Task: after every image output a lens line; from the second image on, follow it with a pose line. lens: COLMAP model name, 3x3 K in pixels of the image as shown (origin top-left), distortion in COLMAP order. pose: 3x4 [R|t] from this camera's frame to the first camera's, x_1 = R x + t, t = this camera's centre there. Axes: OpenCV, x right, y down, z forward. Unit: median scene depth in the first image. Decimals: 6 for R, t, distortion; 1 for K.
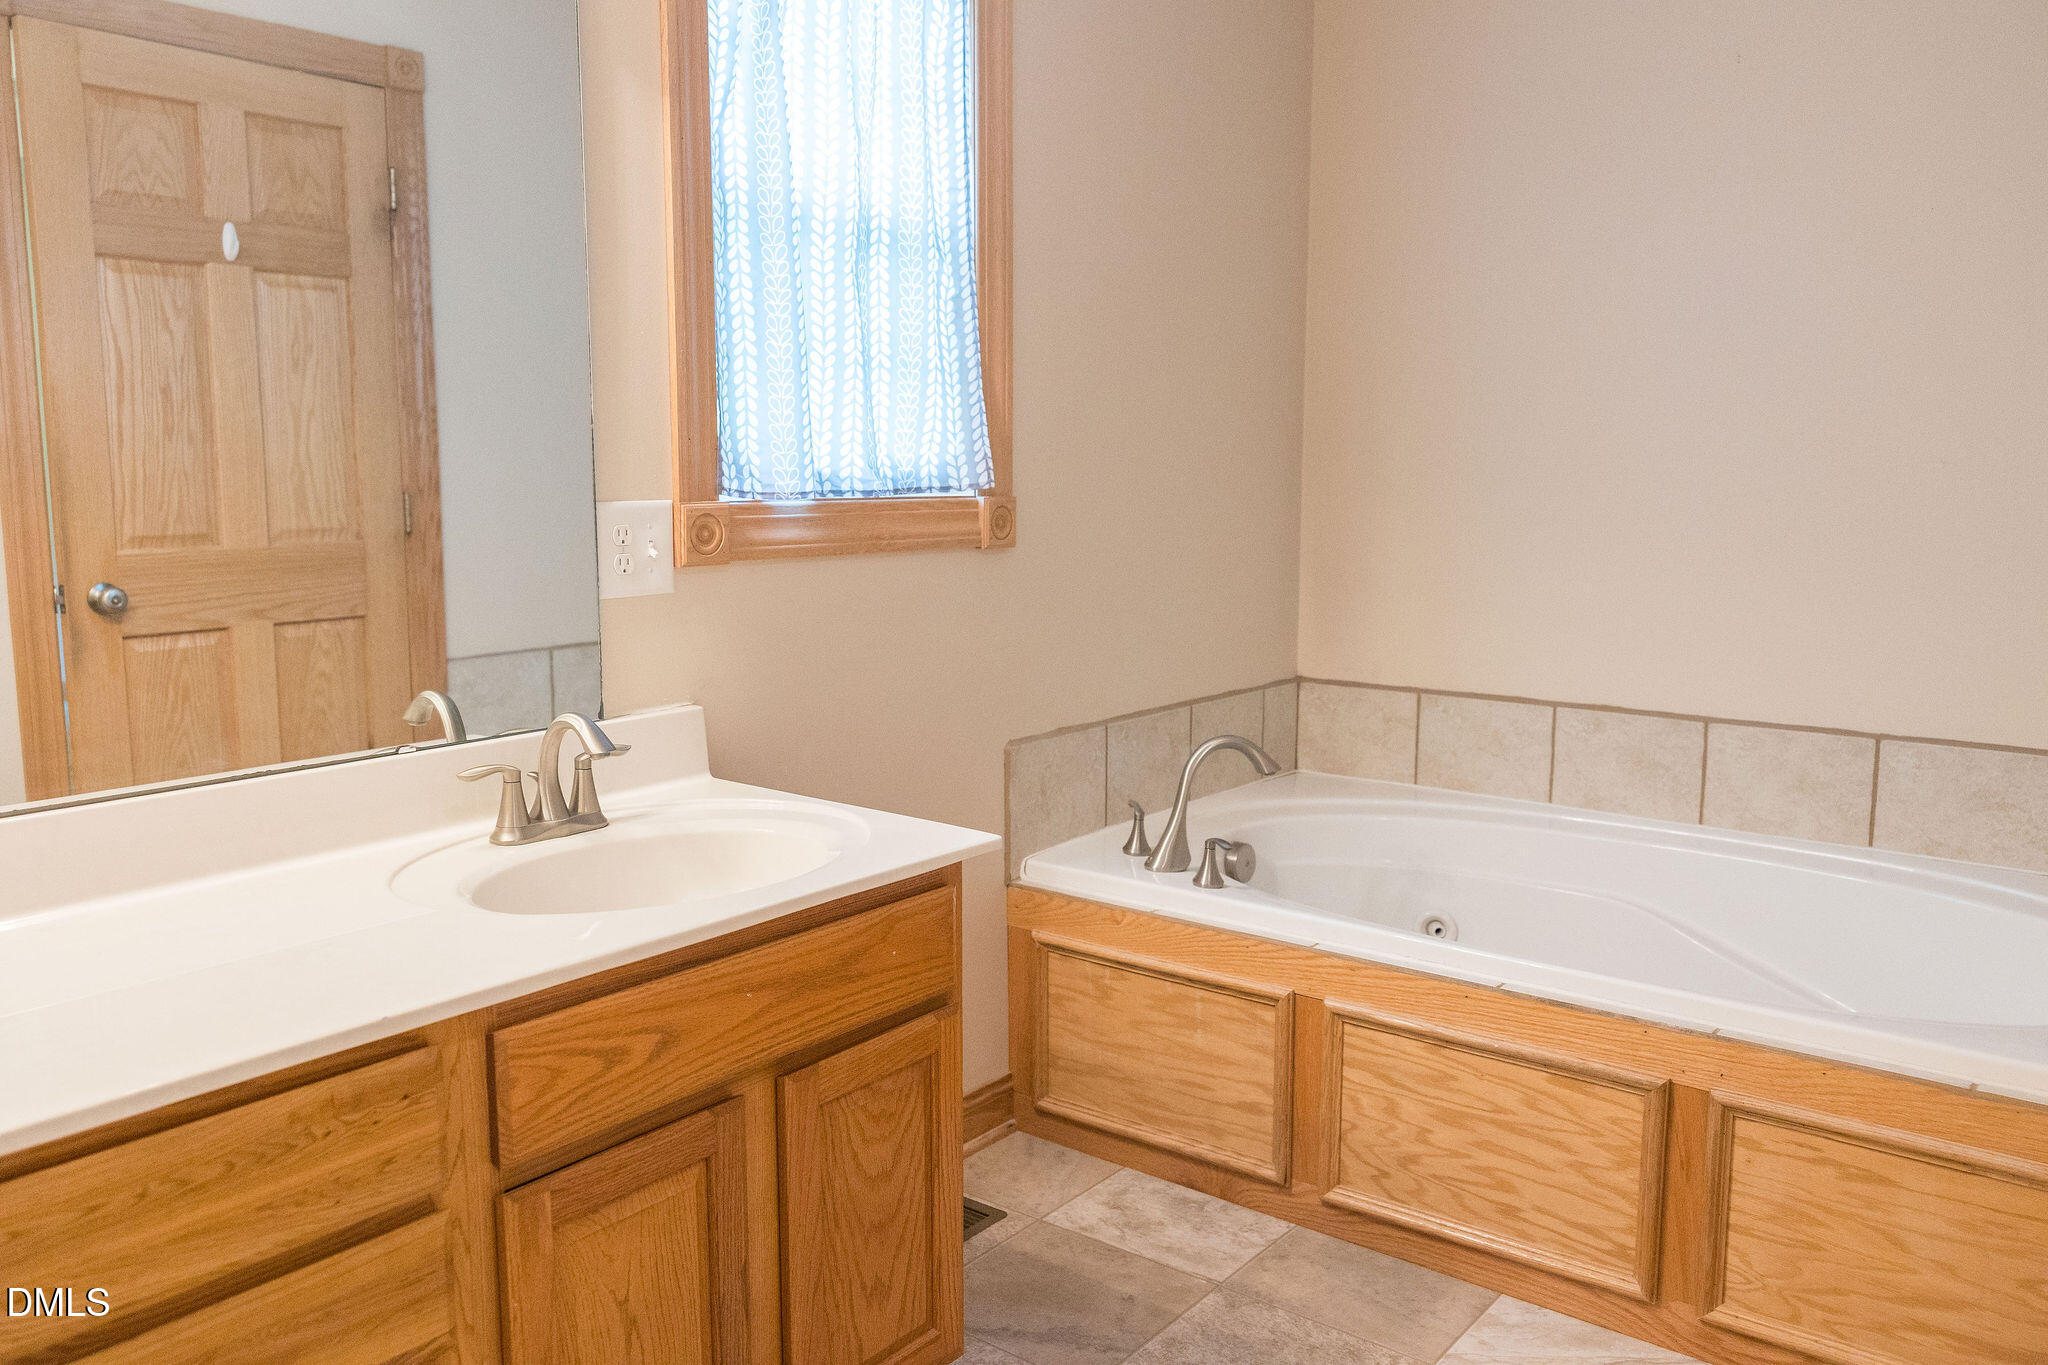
lens RADIAL K [[1621.7, 0, 1053.3], [0, 1621.7, 673.9], [0, 0, 1]] dist [0.013057, -0.005041]
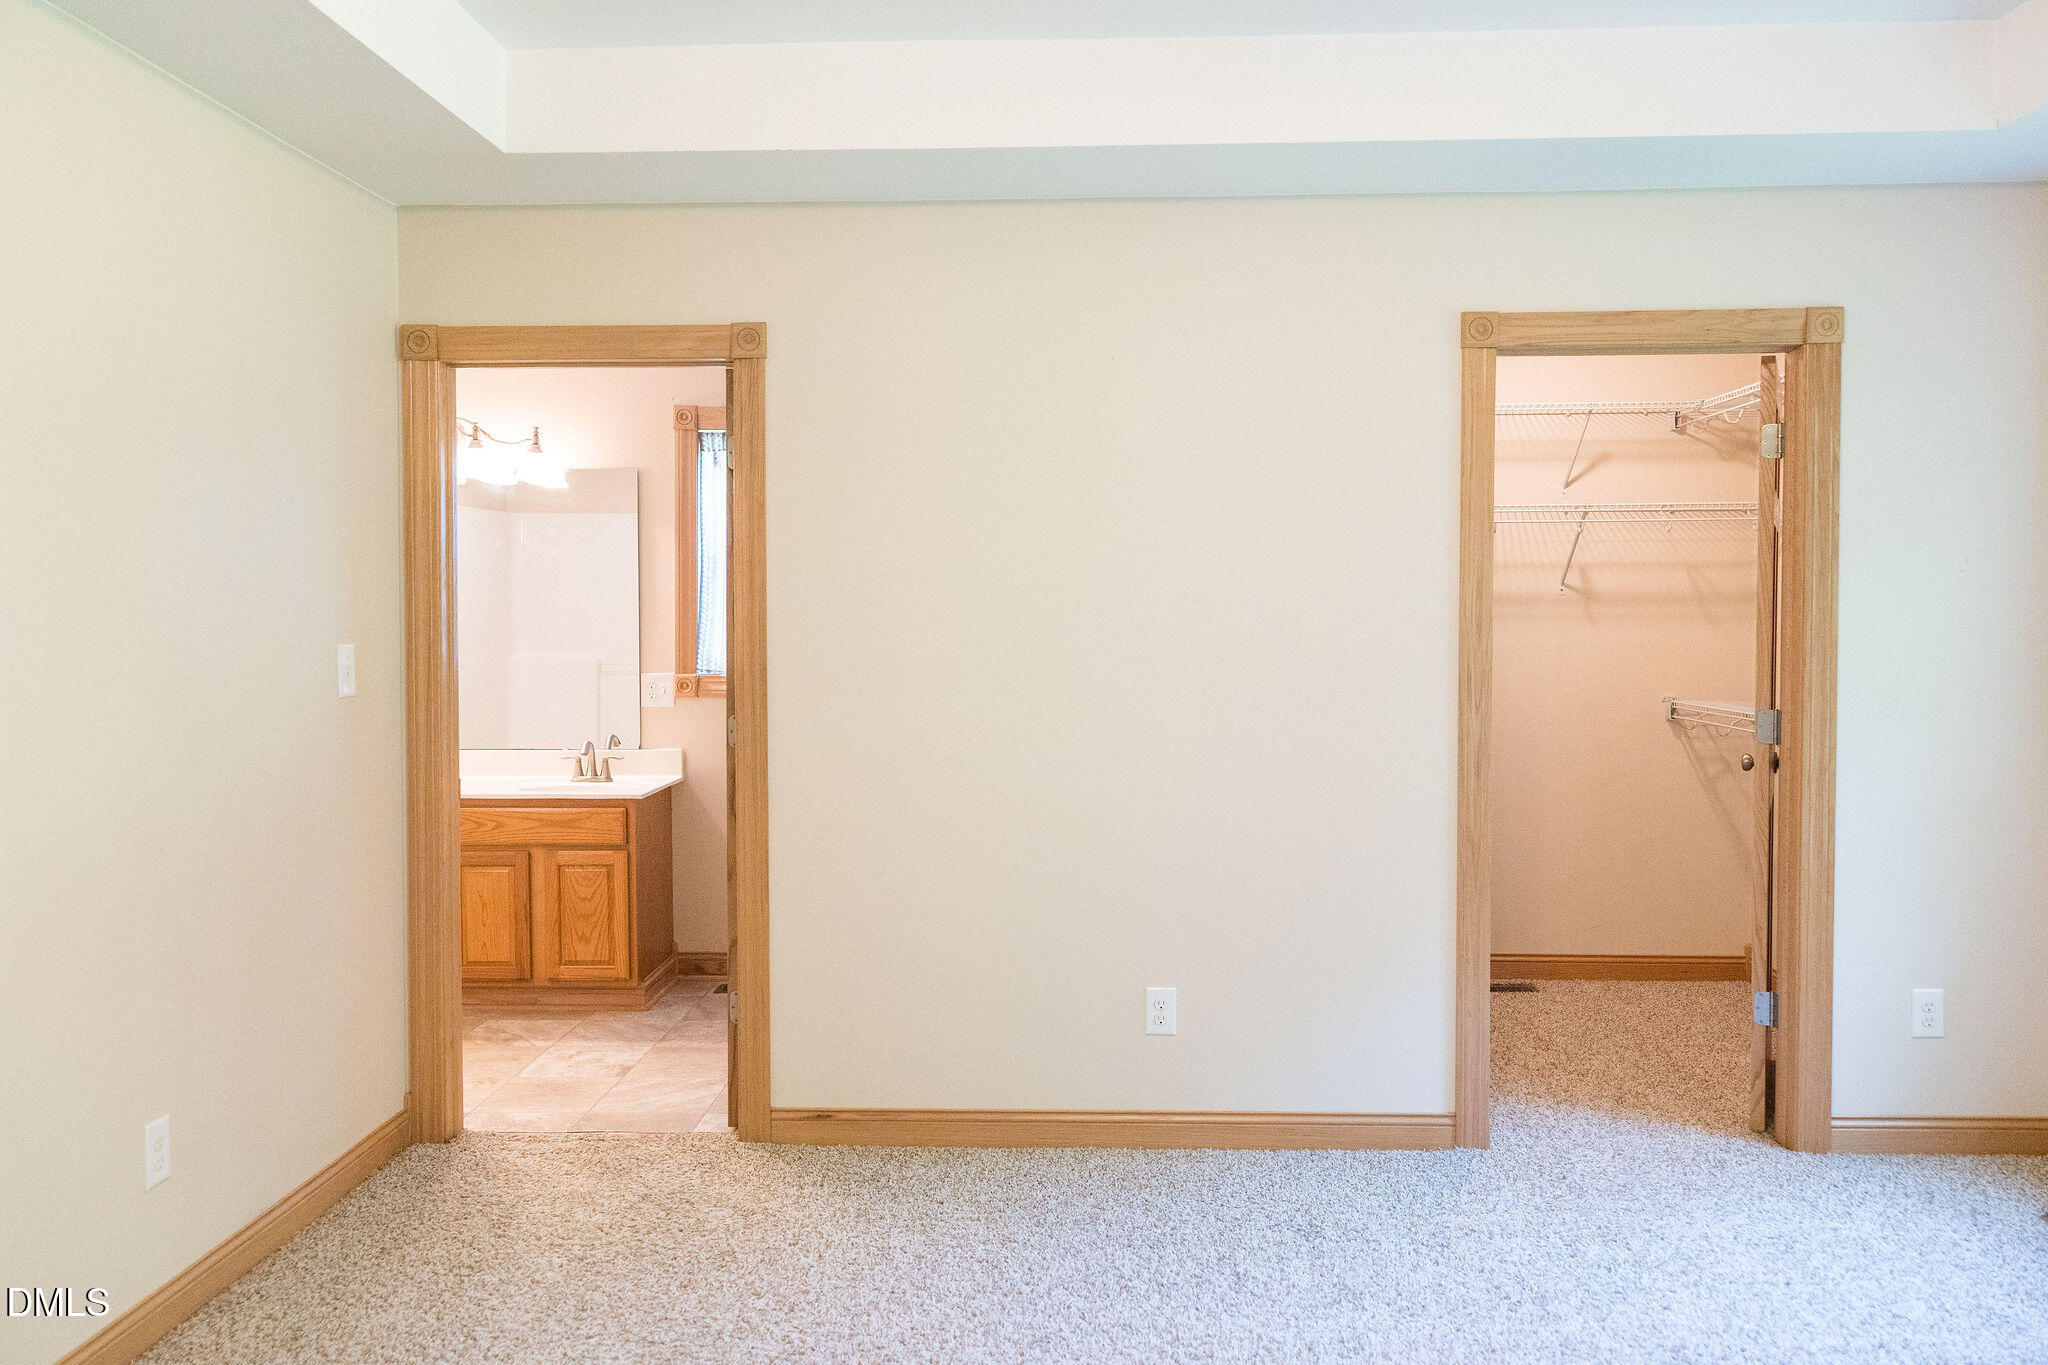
lens RADIAL K [[1621.7, 0, 1007.1], [0, 1621.7, 667.5], [0, 0, 1]] dist [0.013057, -0.005041]
pose [[0.571601, 0.020791, -0.820268, 2.275589], [-0.106543, 0.993096, -0.049072, -0.040743], [0.813585, 0.115443, 0.569870, -0.100740]]
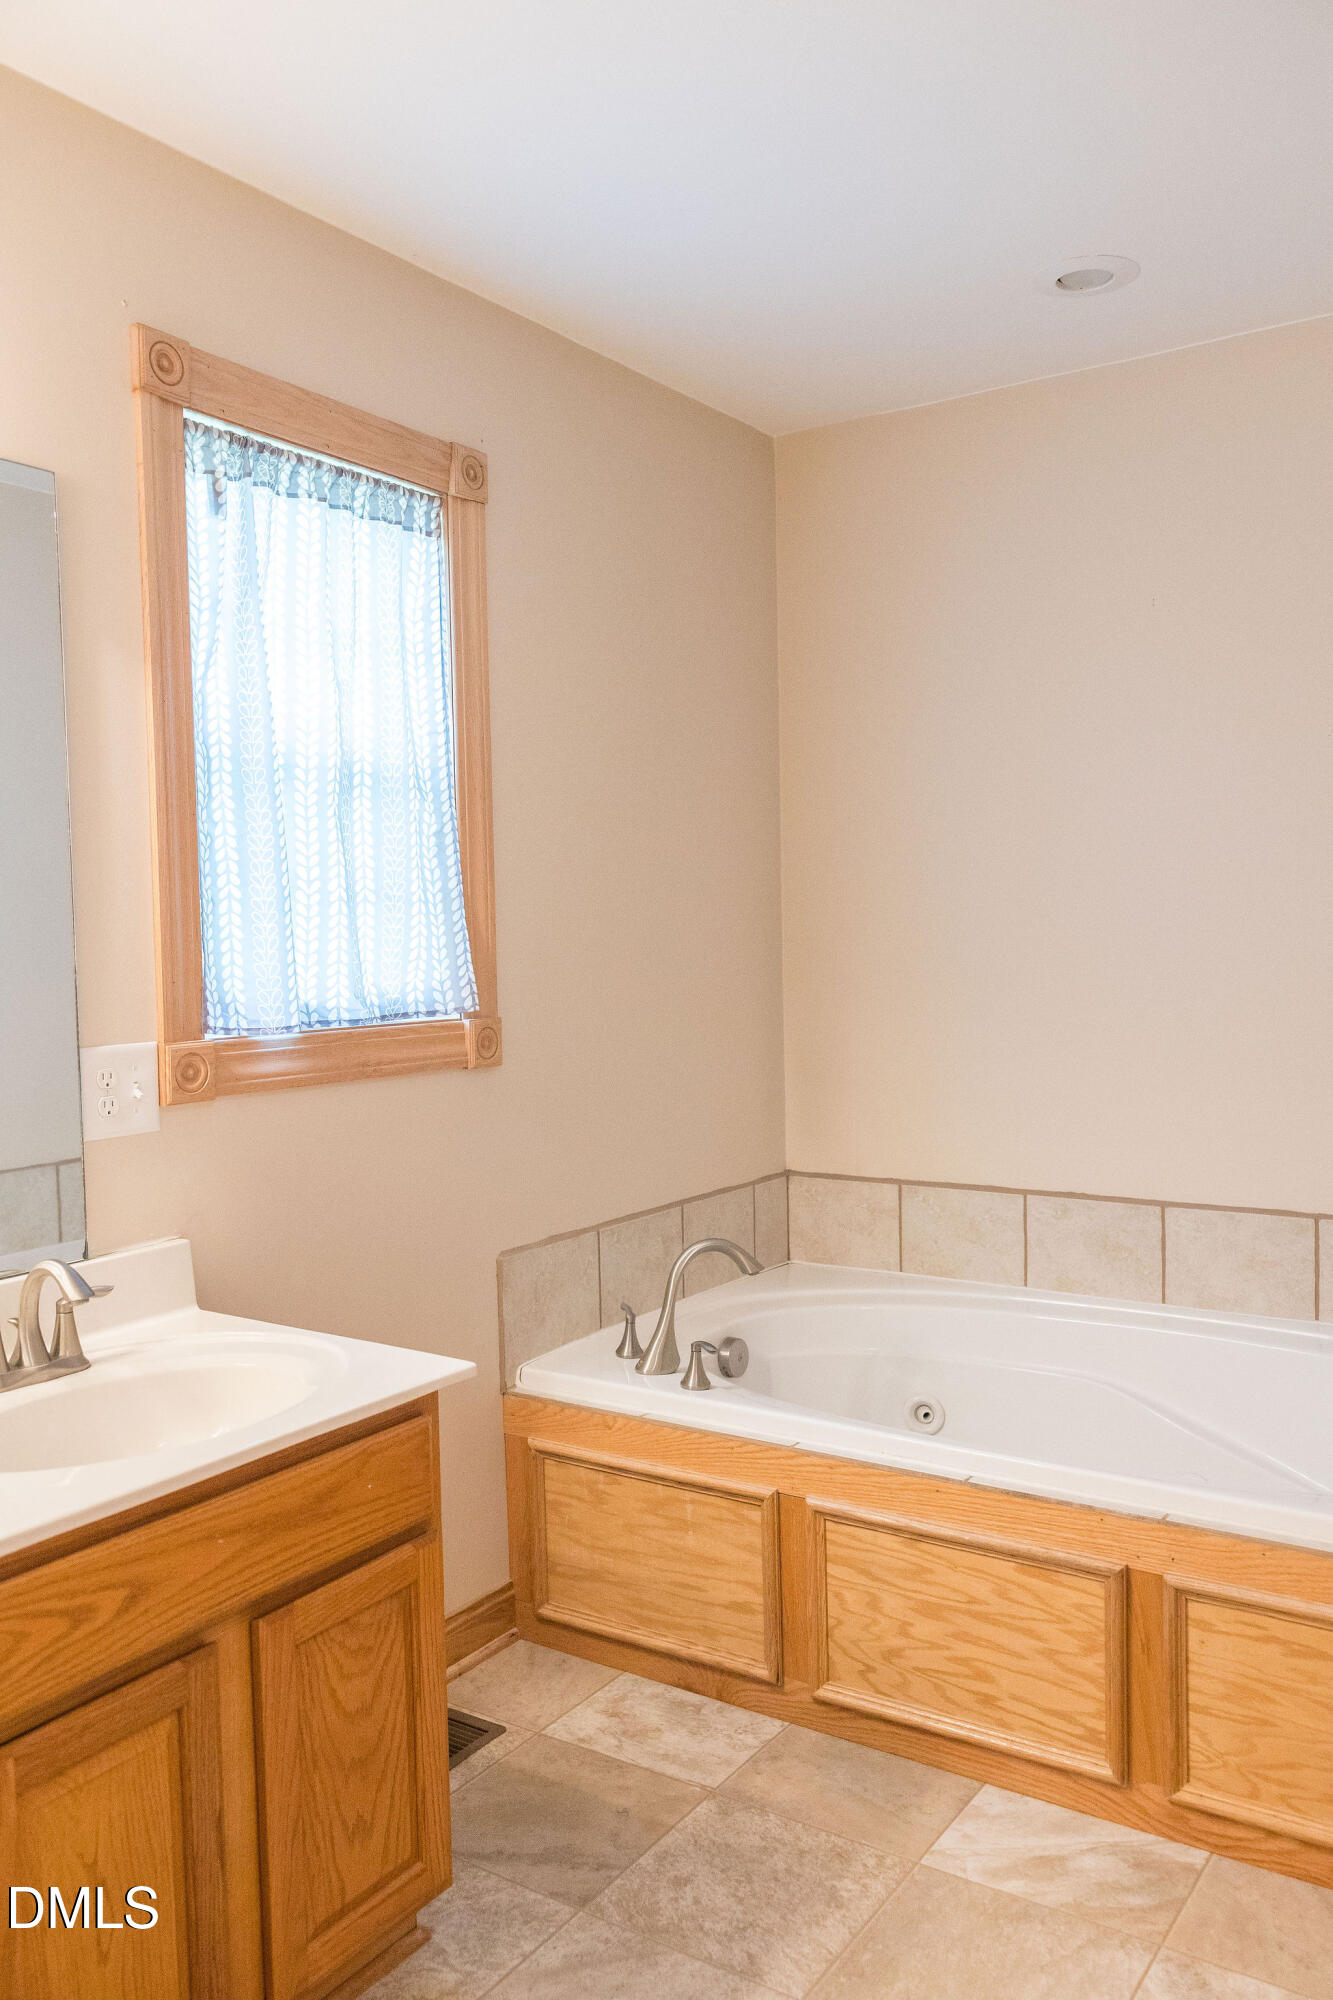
lens RADIAL K [[1583.7, 0, 693.8], [0, 1583.7, 1008.0], [0, 0, 1]] dist [0.013057, -0.005041]
pose [[0.997142, -0.027505, 0.070362, 0.035657], [0.033358, 0.995957, -0.083409, -0.031746], [-0.067783, 0.085518, 0.994028, -0.031652]]
